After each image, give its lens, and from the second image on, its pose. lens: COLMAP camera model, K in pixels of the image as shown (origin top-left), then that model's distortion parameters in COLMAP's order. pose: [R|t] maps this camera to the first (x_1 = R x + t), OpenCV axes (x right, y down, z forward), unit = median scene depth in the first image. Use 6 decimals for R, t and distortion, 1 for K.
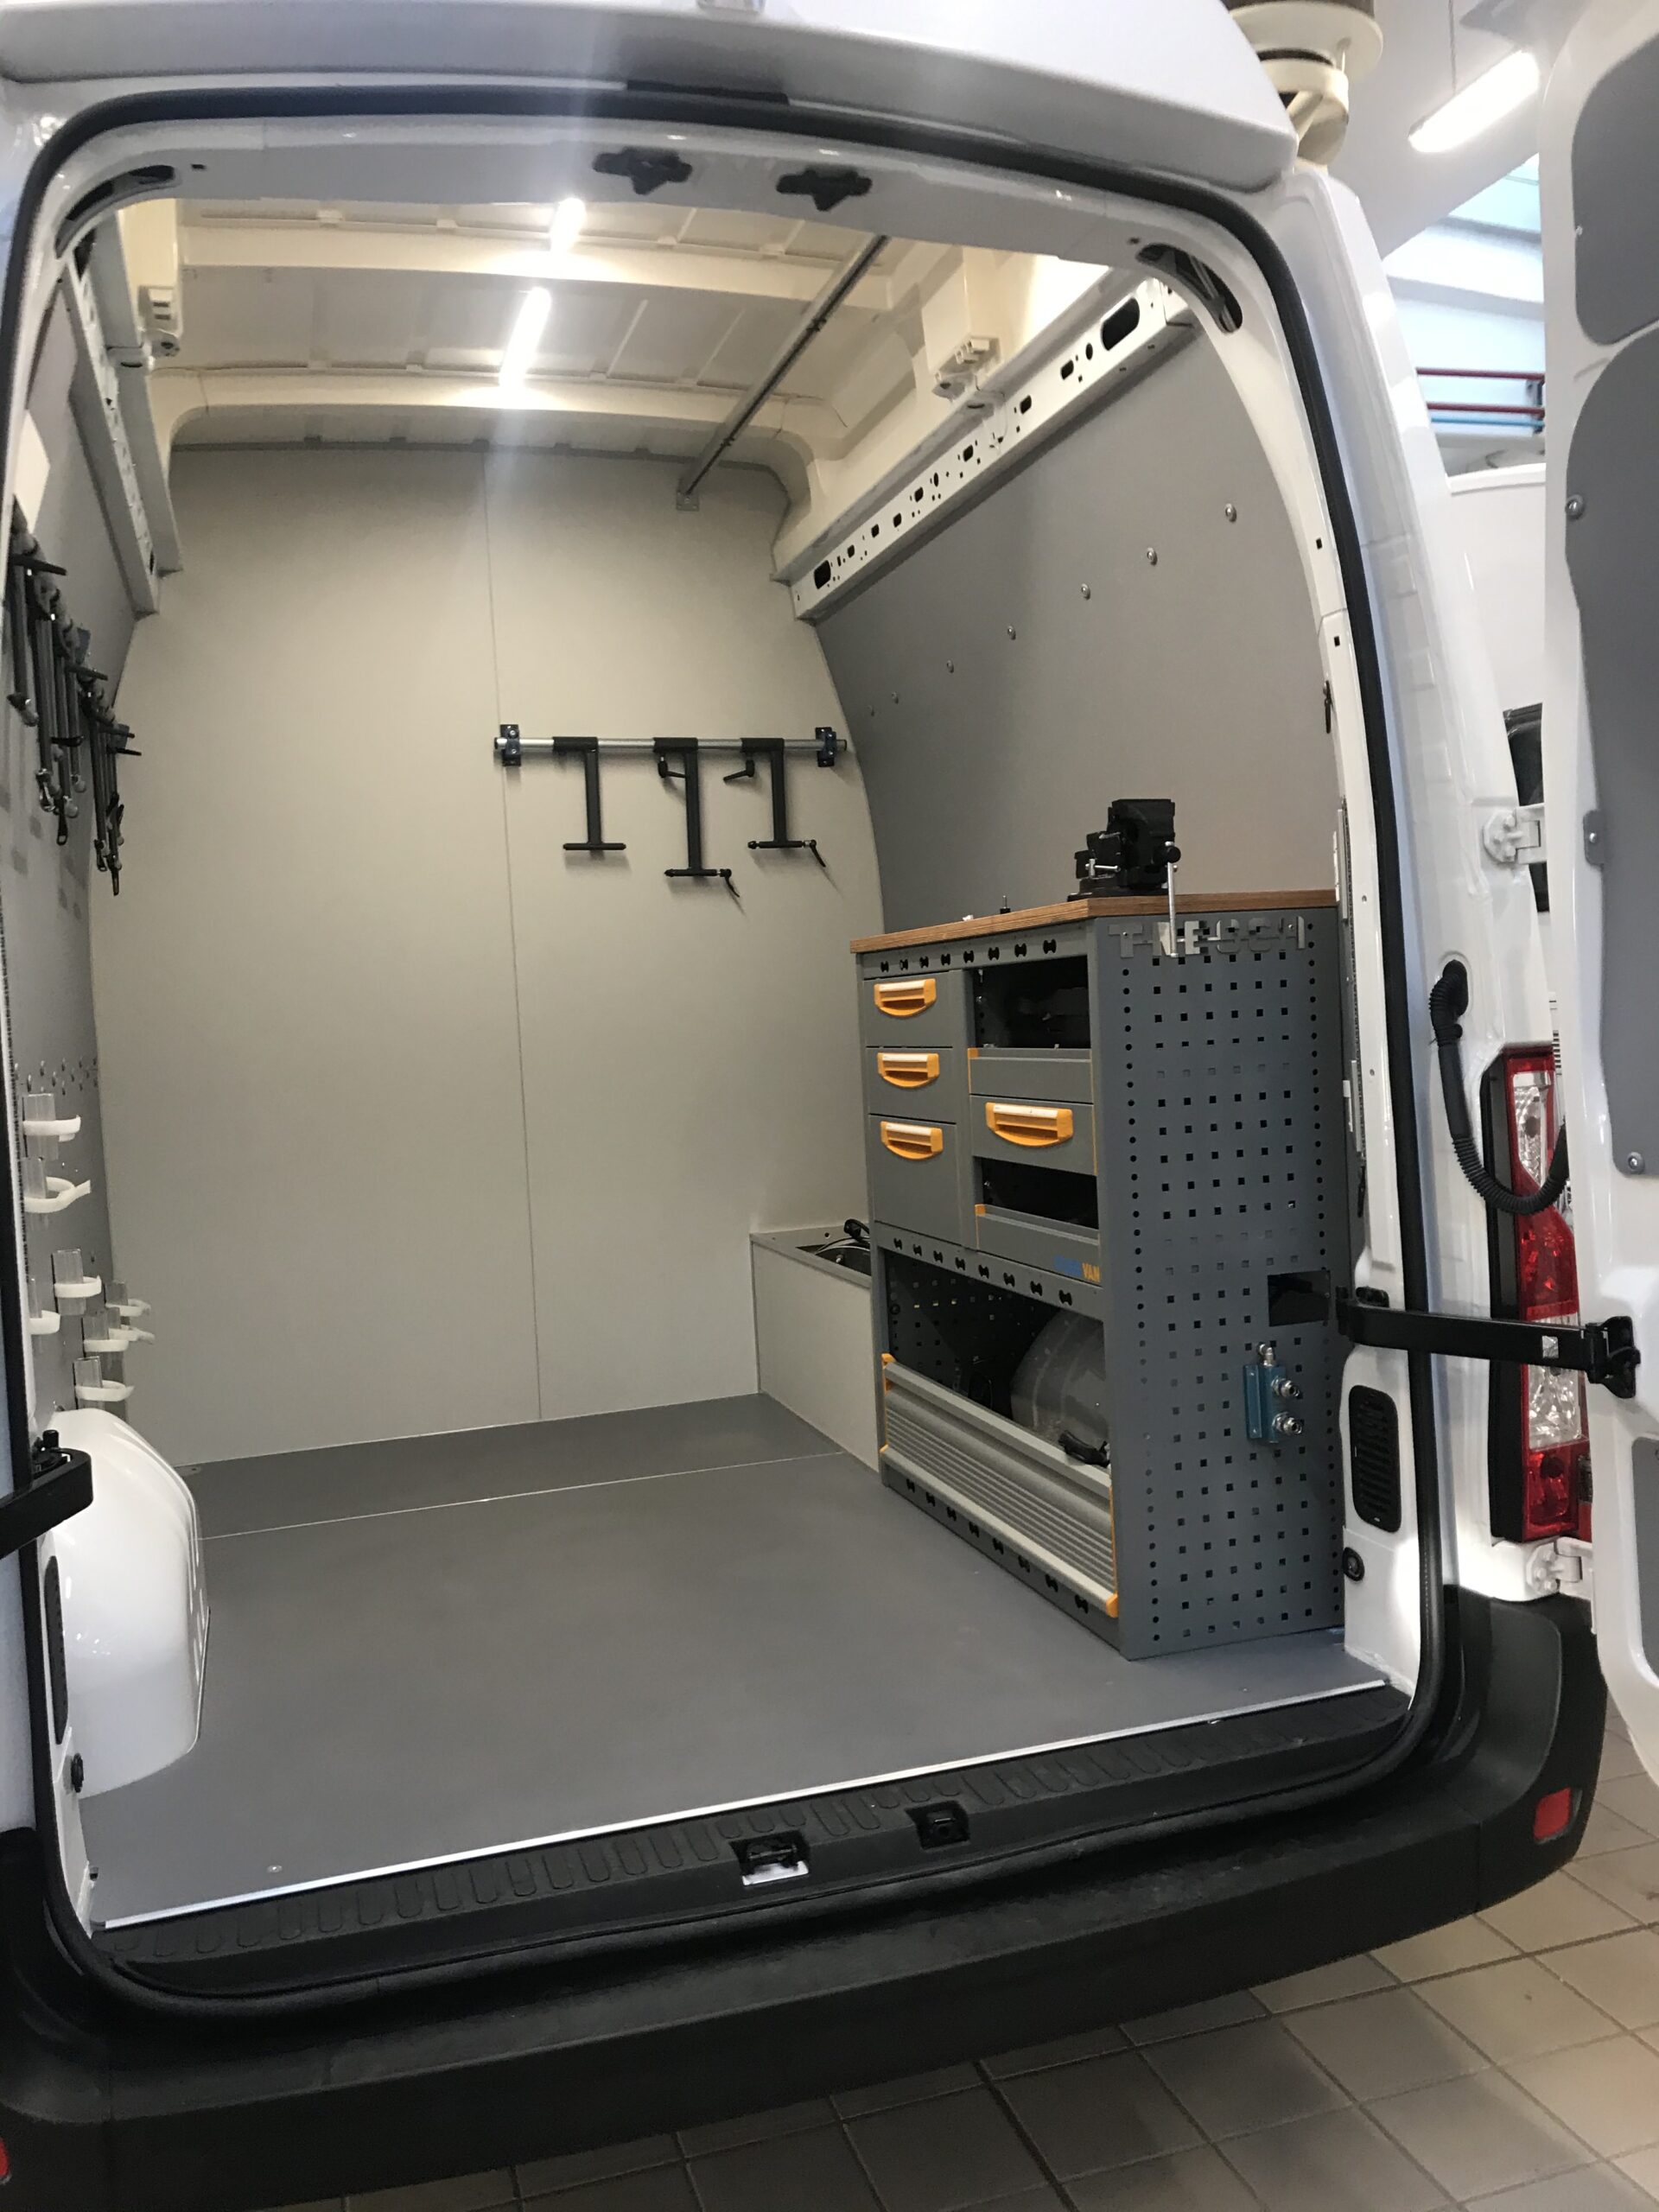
lens RADIAL K [[1814.1, 0, 829.5], [0, 1814.1, 1106.0], [0, 0, 1]] dist [0.063797, -0.094950]
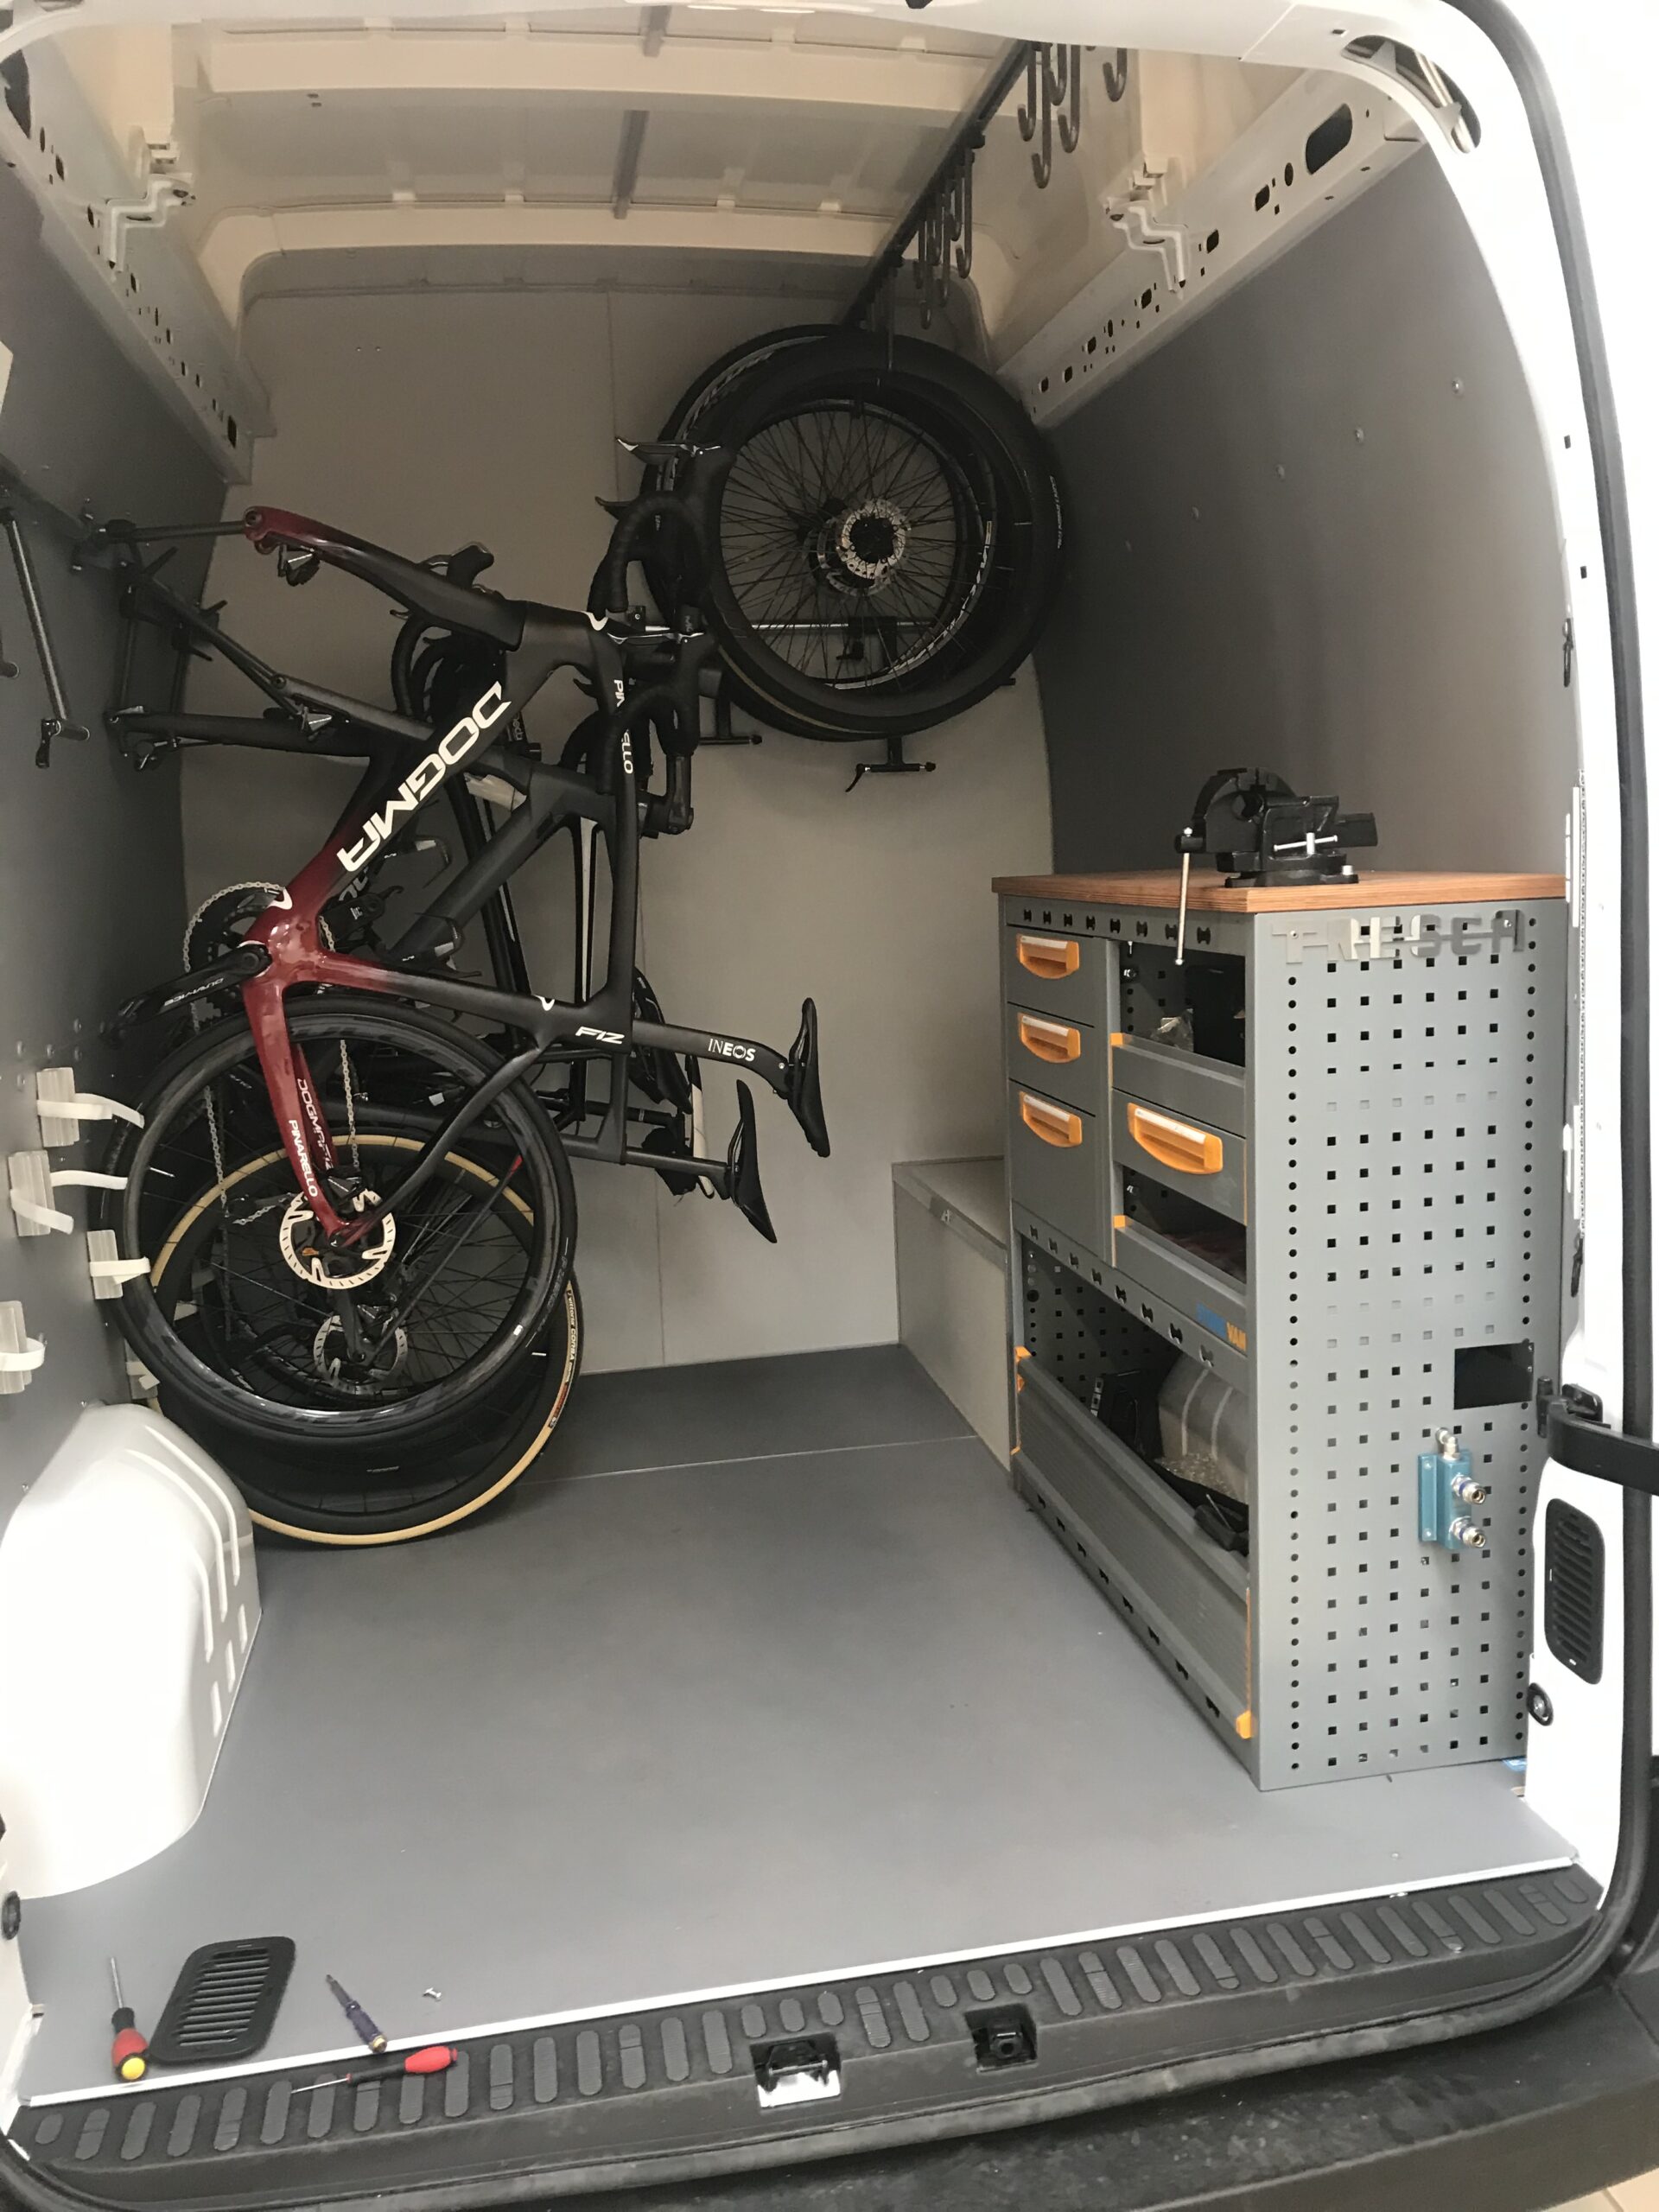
lens RADIAL K [[1800.8, 0, 859.0], [0, 1800.8, 1093.3], [0, 0, 1]] dist [0.008260, 0.005594]
pose [[0.993831, 0.031483, -0.106347, 0.056230], [-0.021251, 0.995153, 0.096012, -0.092599], [0.108854, -0.093160, 0.989683, 0.176964]]
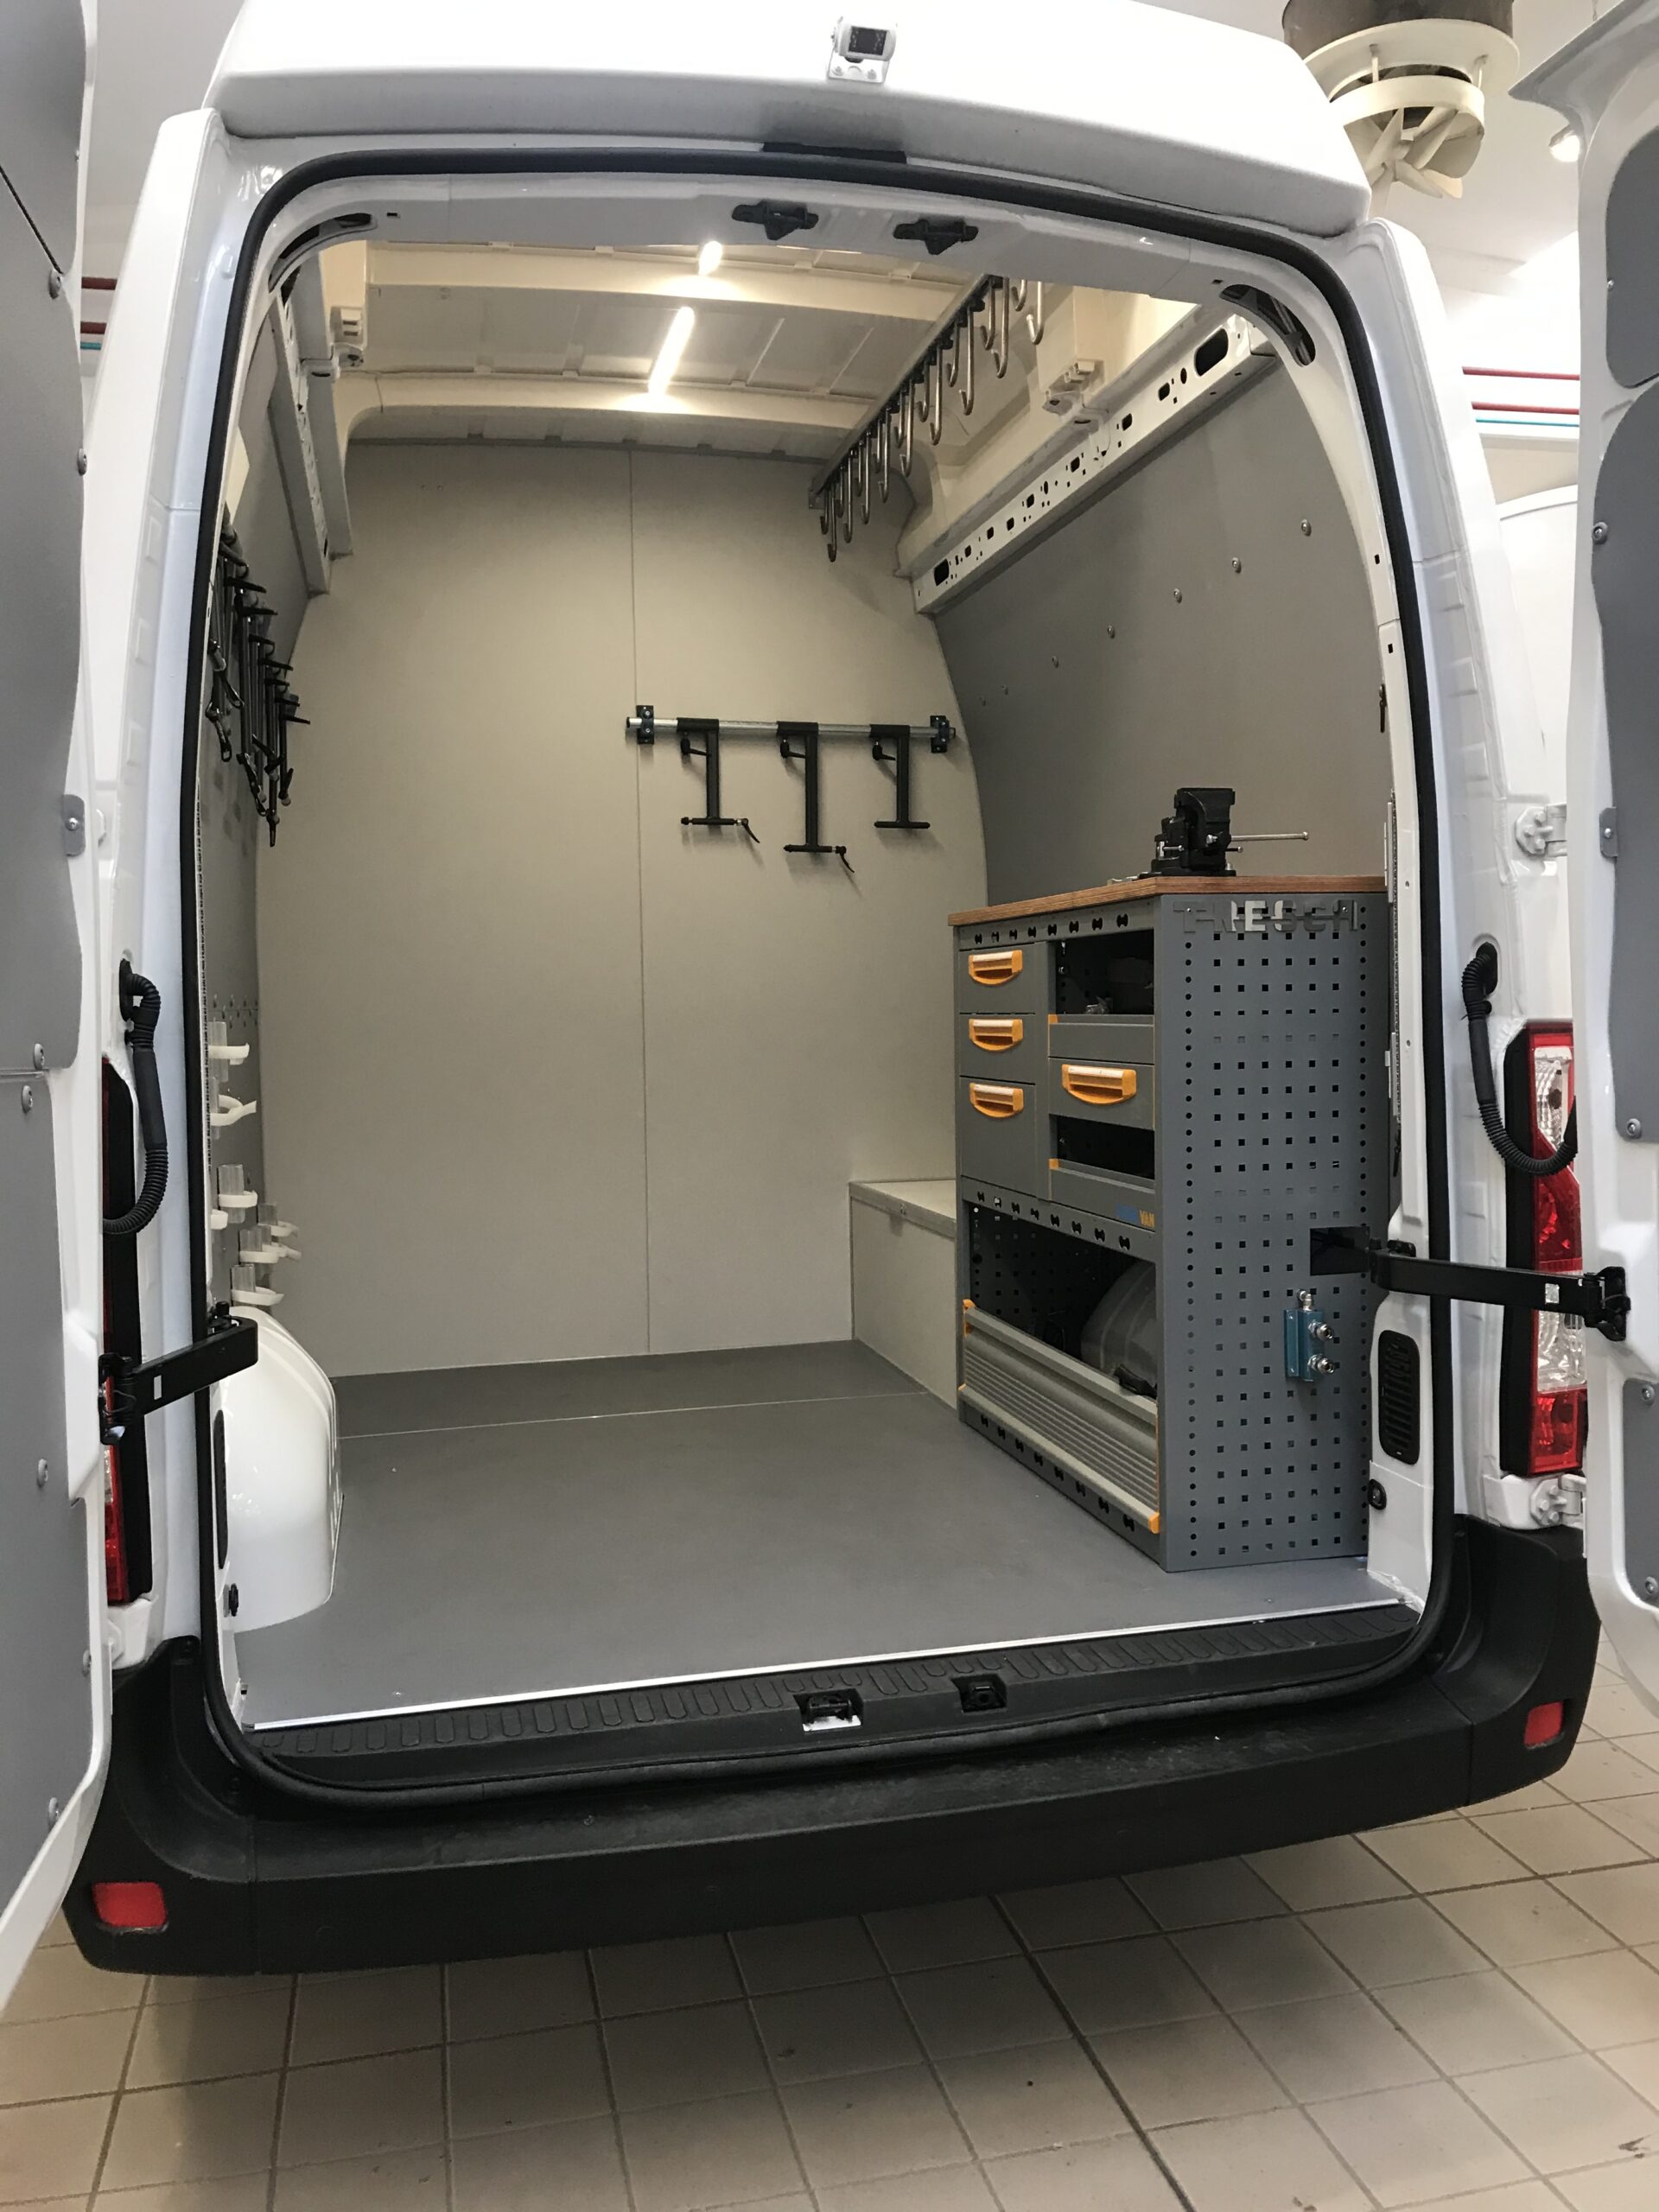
lens RADIAL K [[1810.9, 0, 848.9], [0, 1810.9, 1094.4], [0, 0, 1]] dist [0.070588, -0.104121]
pose [[0.997562, 0.039385, -0.057611, 0.024296], [-0.039371, 0.999224, 0.001394, 0.021965], [0.057621, 0.000878, 0.998338, -0.101973]]
